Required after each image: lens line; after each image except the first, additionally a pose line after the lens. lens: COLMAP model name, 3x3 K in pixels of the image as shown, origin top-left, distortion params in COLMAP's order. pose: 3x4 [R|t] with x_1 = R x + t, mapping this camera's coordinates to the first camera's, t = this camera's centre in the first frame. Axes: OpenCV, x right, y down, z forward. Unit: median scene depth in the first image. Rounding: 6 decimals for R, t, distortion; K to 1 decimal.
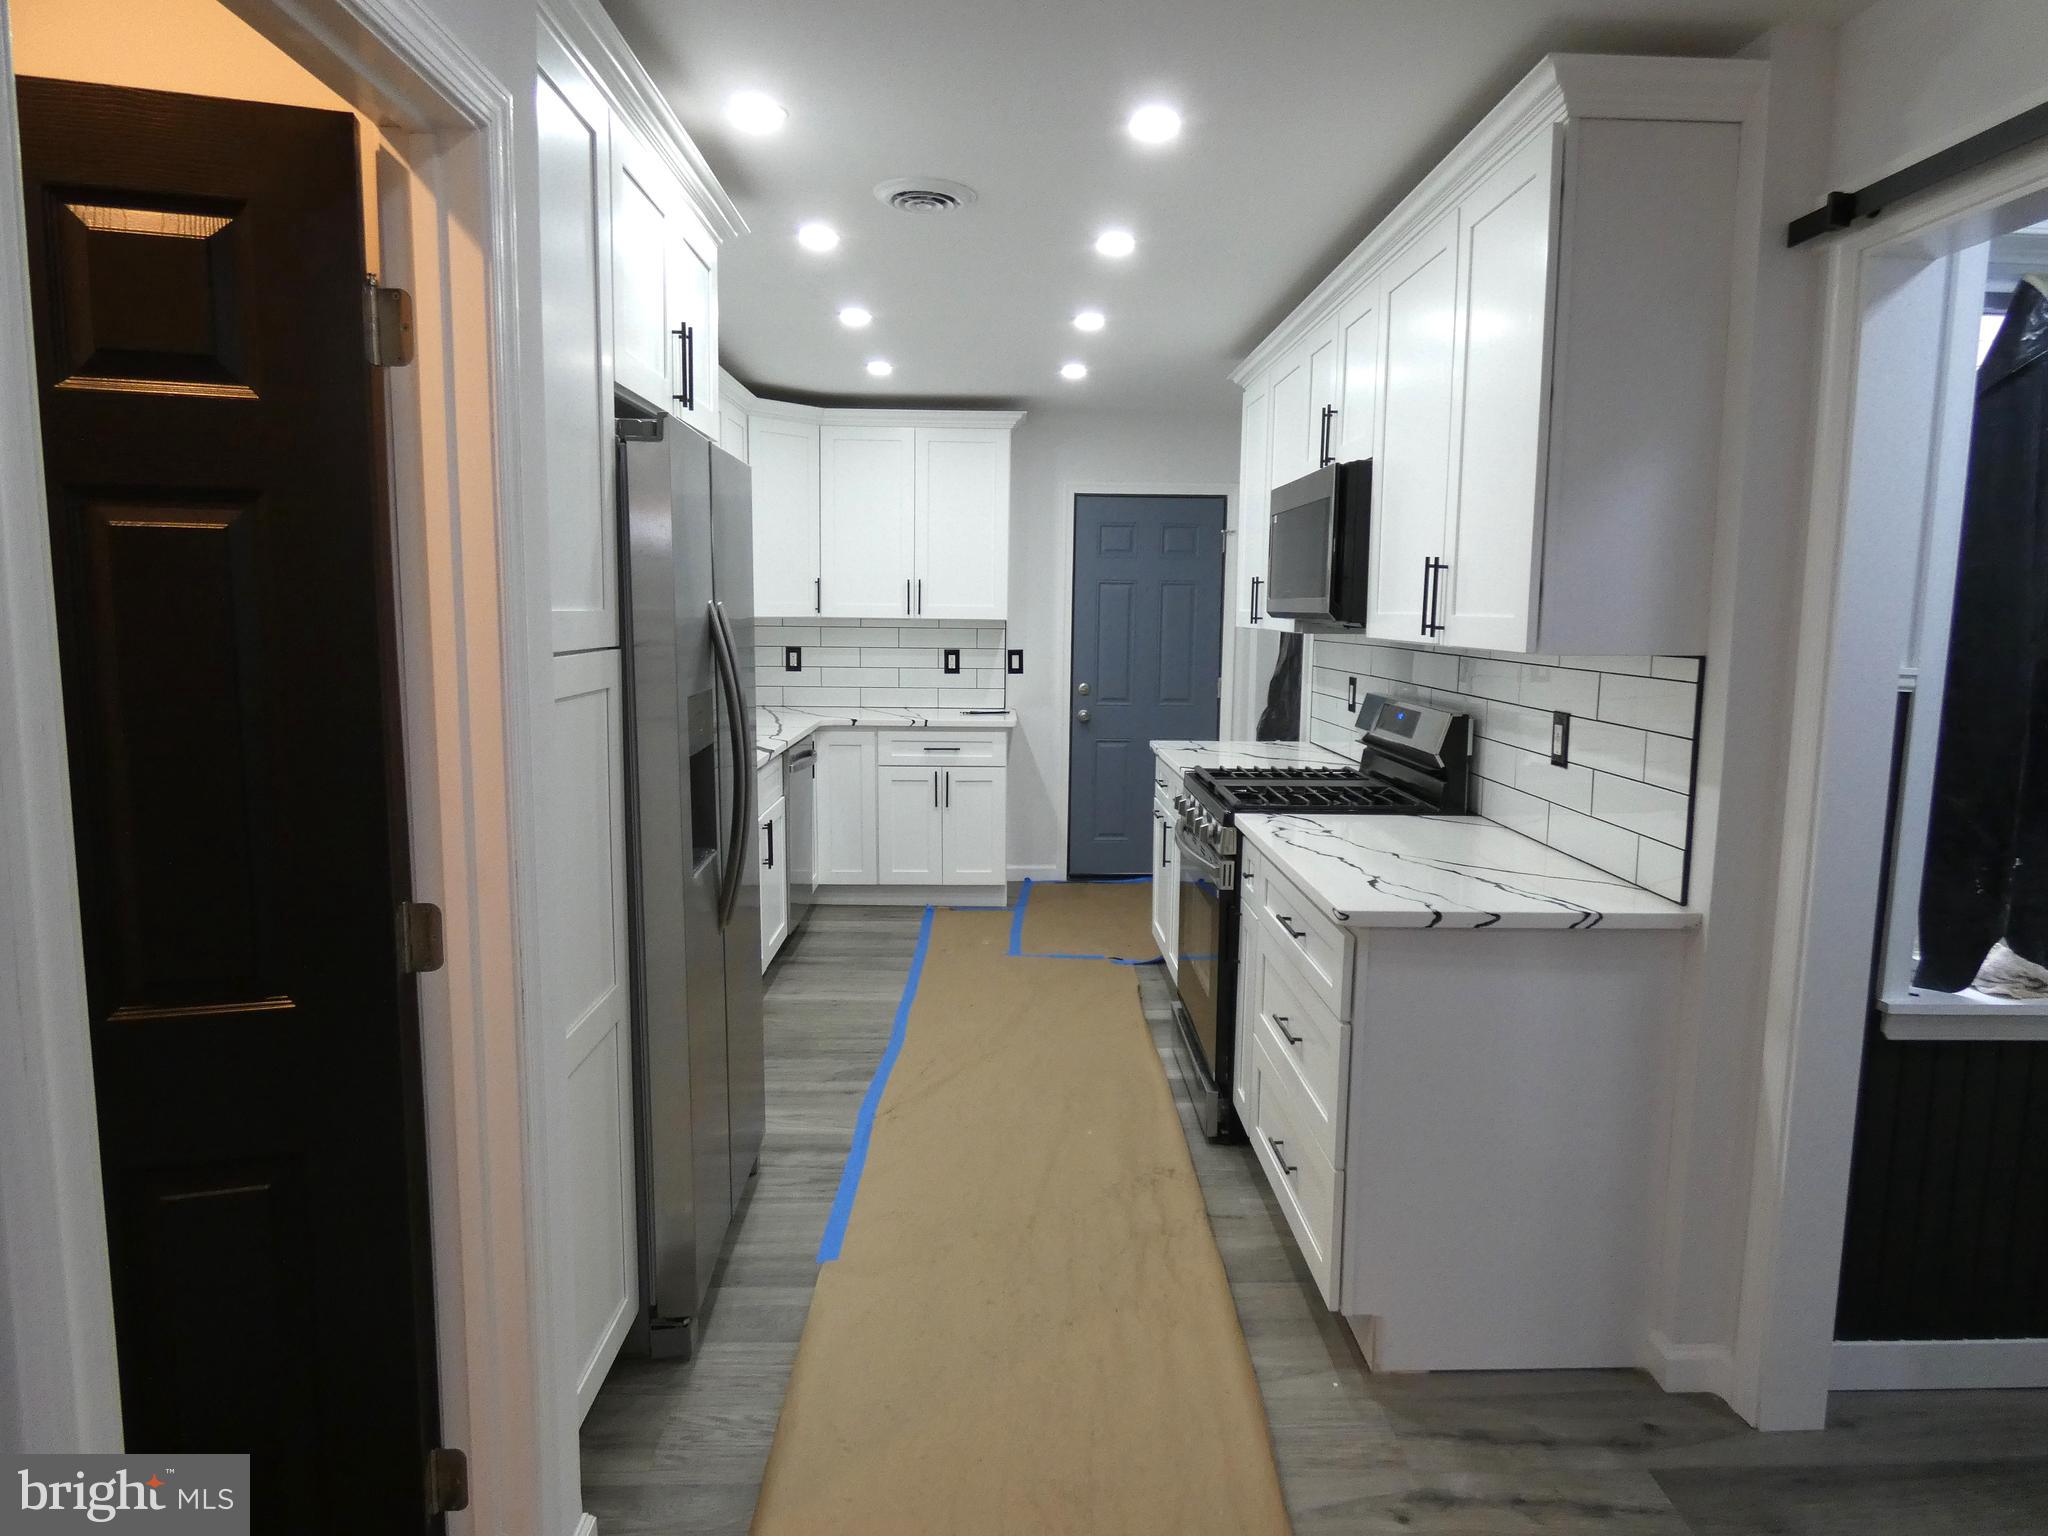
lens RADIAL K [[1218.7, 0, 1010.6], [0, 1218.7, 772.5], [0, 0, 1]] dist [-0.005049, 0.006430]
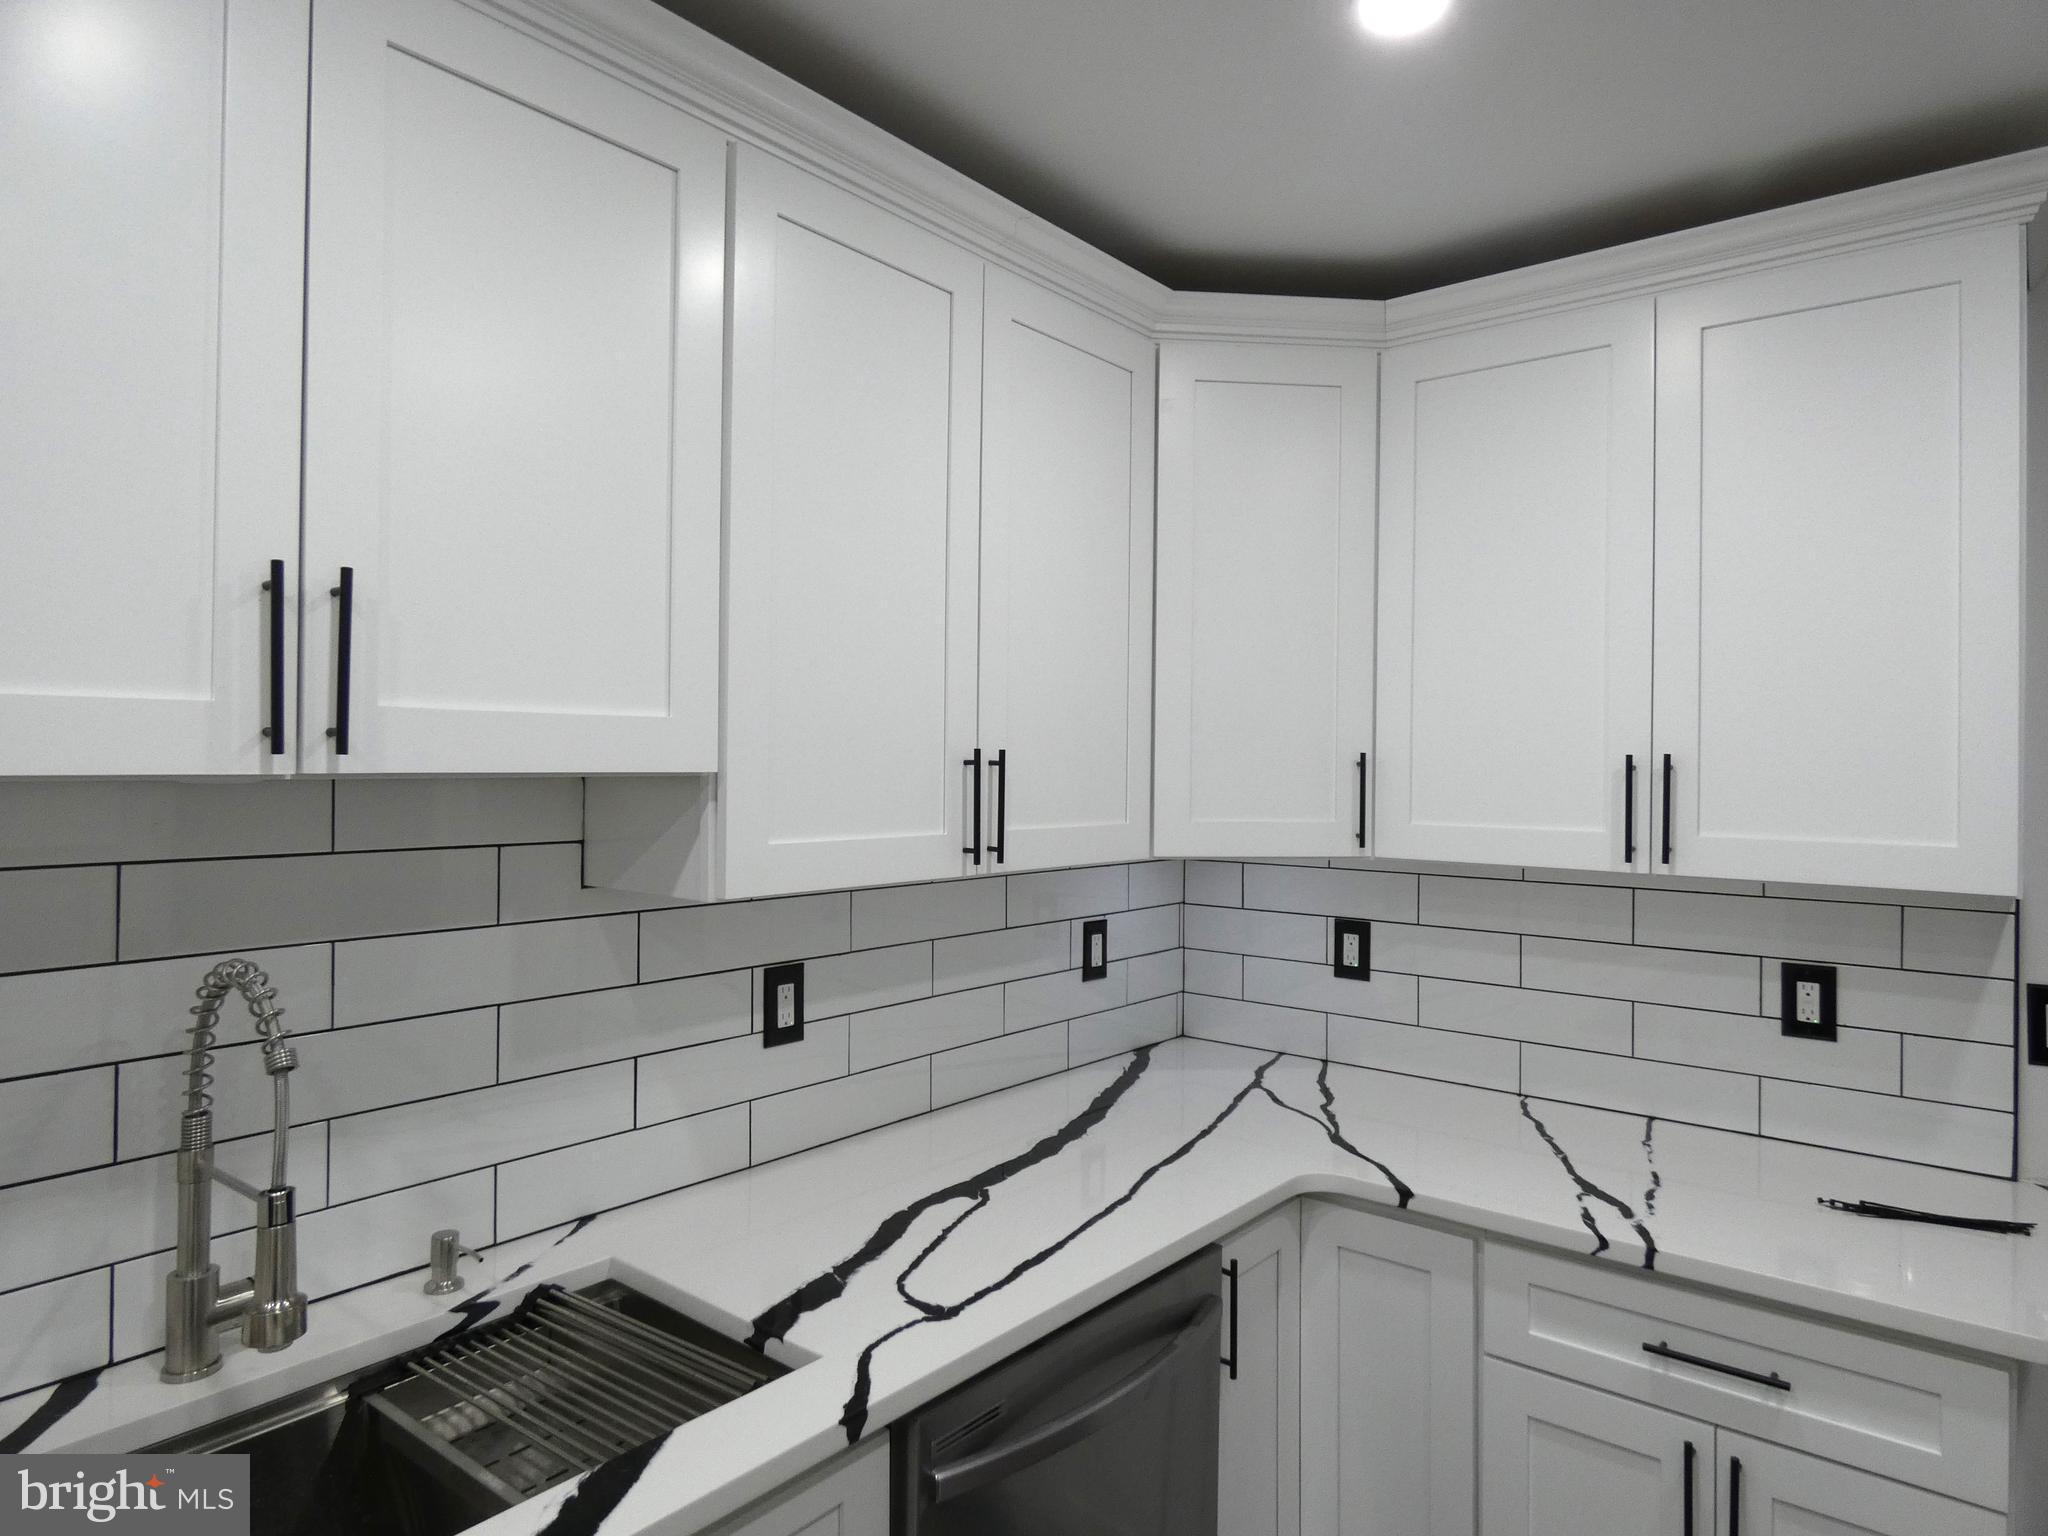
lens RADIAL K [[1218.7, 0, 1031.5], [0, 1218.7, 765.7], [0, 0, 1]] dist [-0.005049, 0.006430]
pose [[0.763589, -0.003420, -0.645693, 0.005454], [-0.088753, 0.989939, -0.110201, -0.154393], [0.639574, 0.141456, 0.755603, 0.954916]]
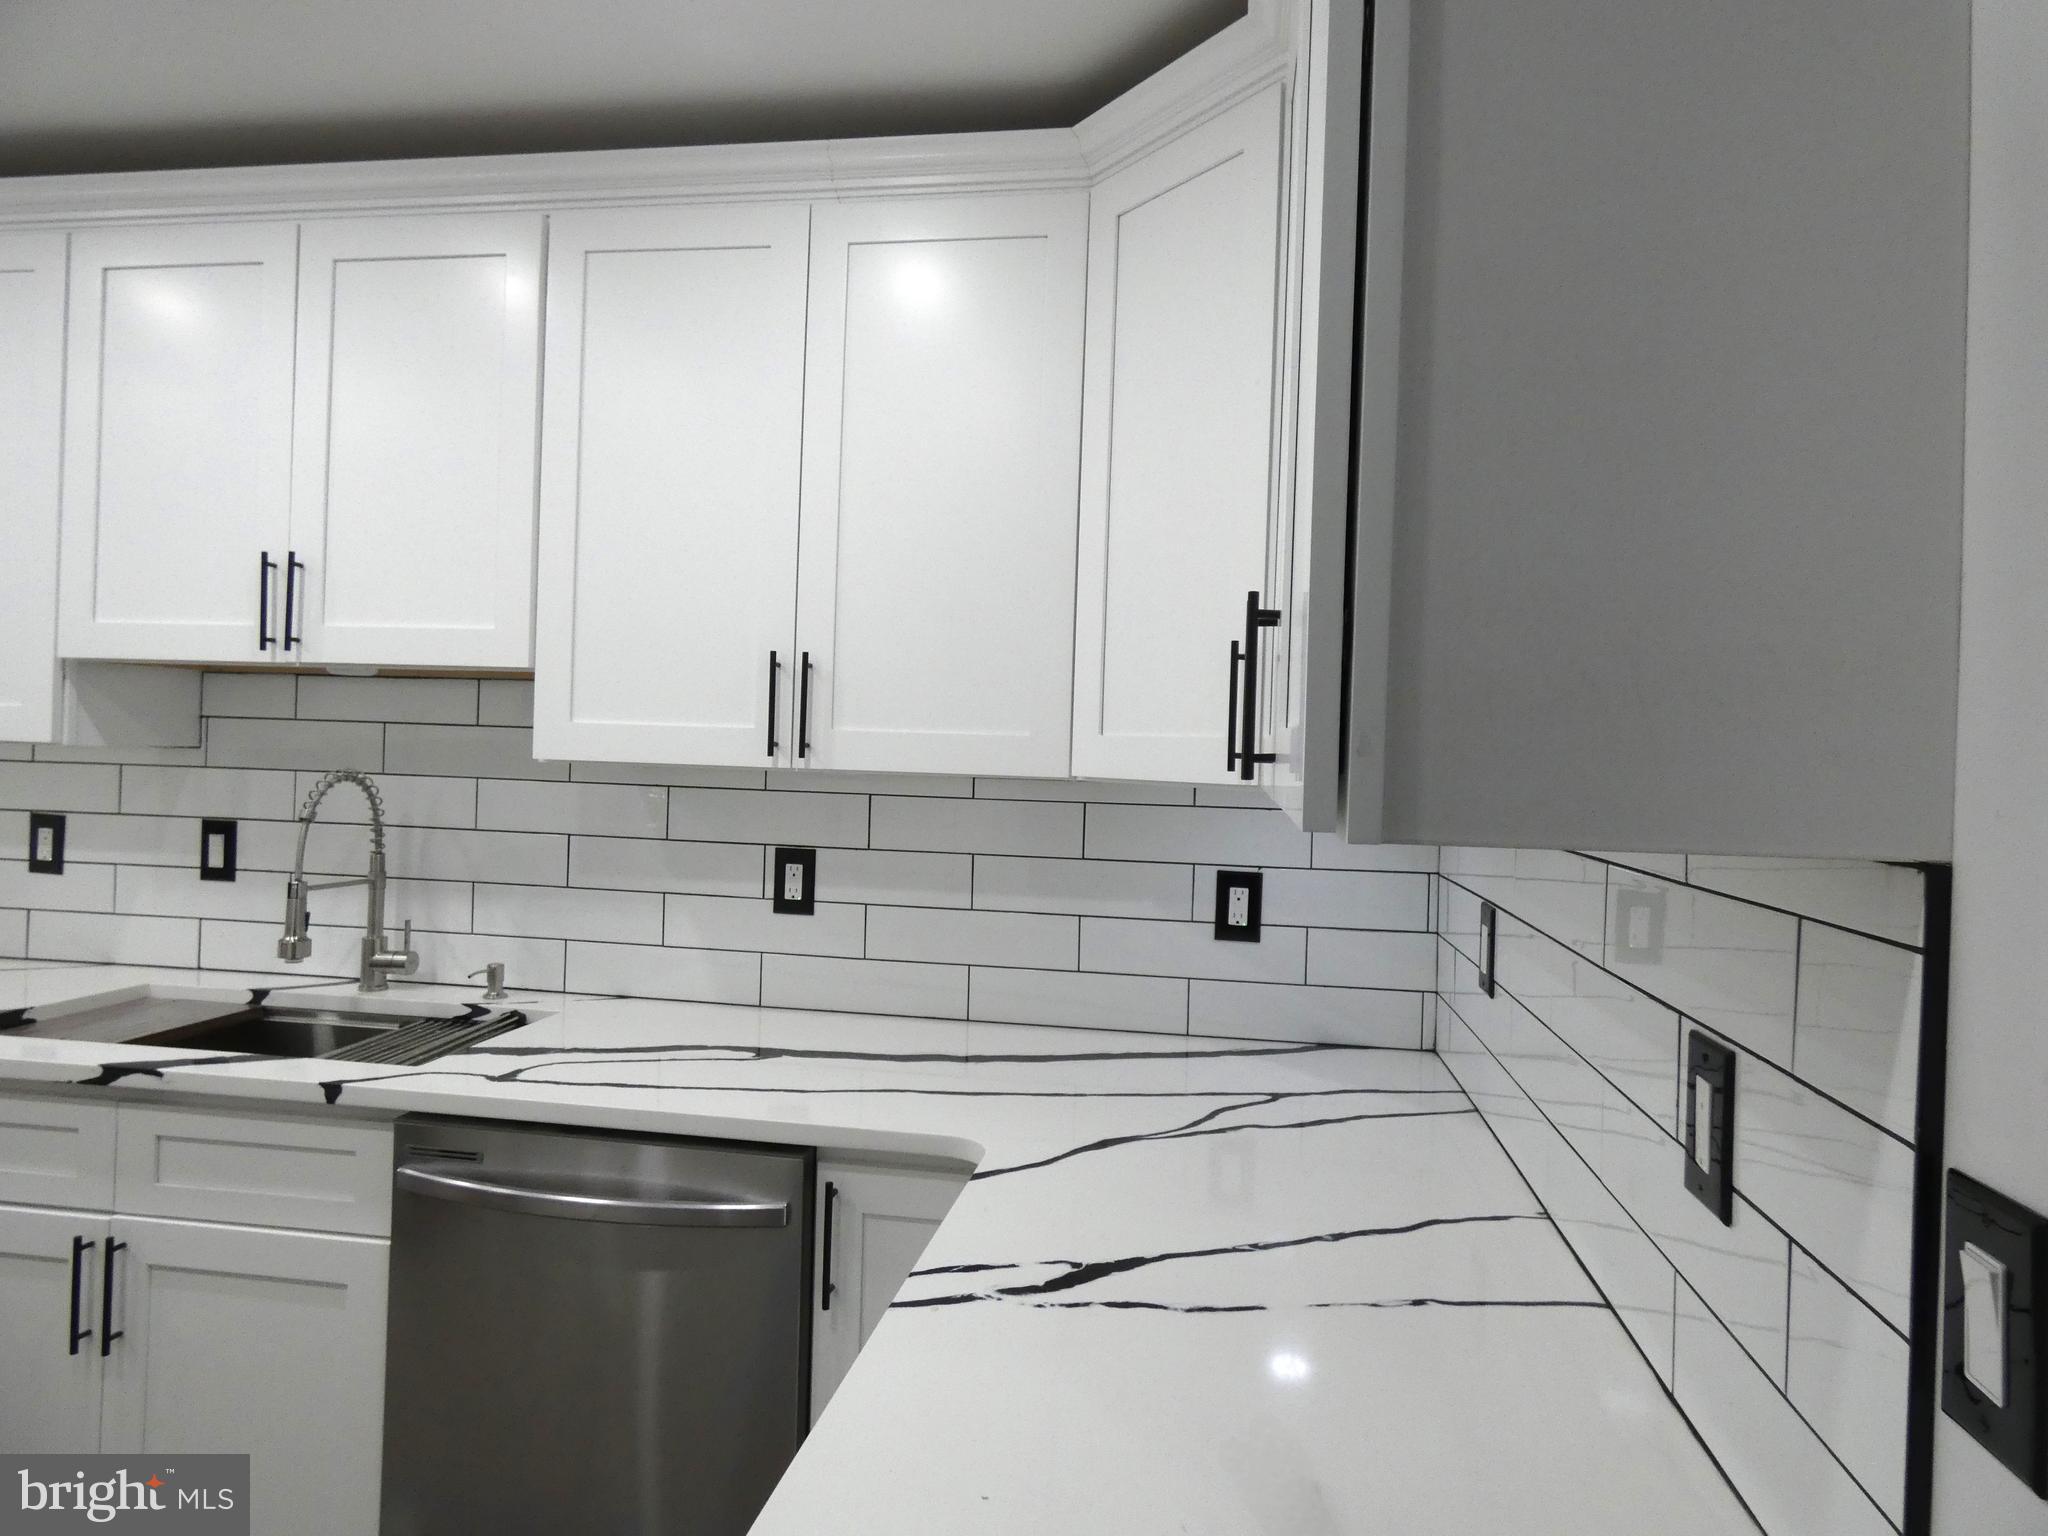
lens RADIAL K [[1218.7, 0, 1042.9], [0, 1218.7, 748.7], [0, 0, 1]] dist [-0.005049, 0.006430]
pose [[-0.159311, -0.017273, -0.987077, 0.167376], [-0.169934, 0.985403, 0.010183, -0.191742], [0.972493, 0.169360, -0.159921, 1.458128]]
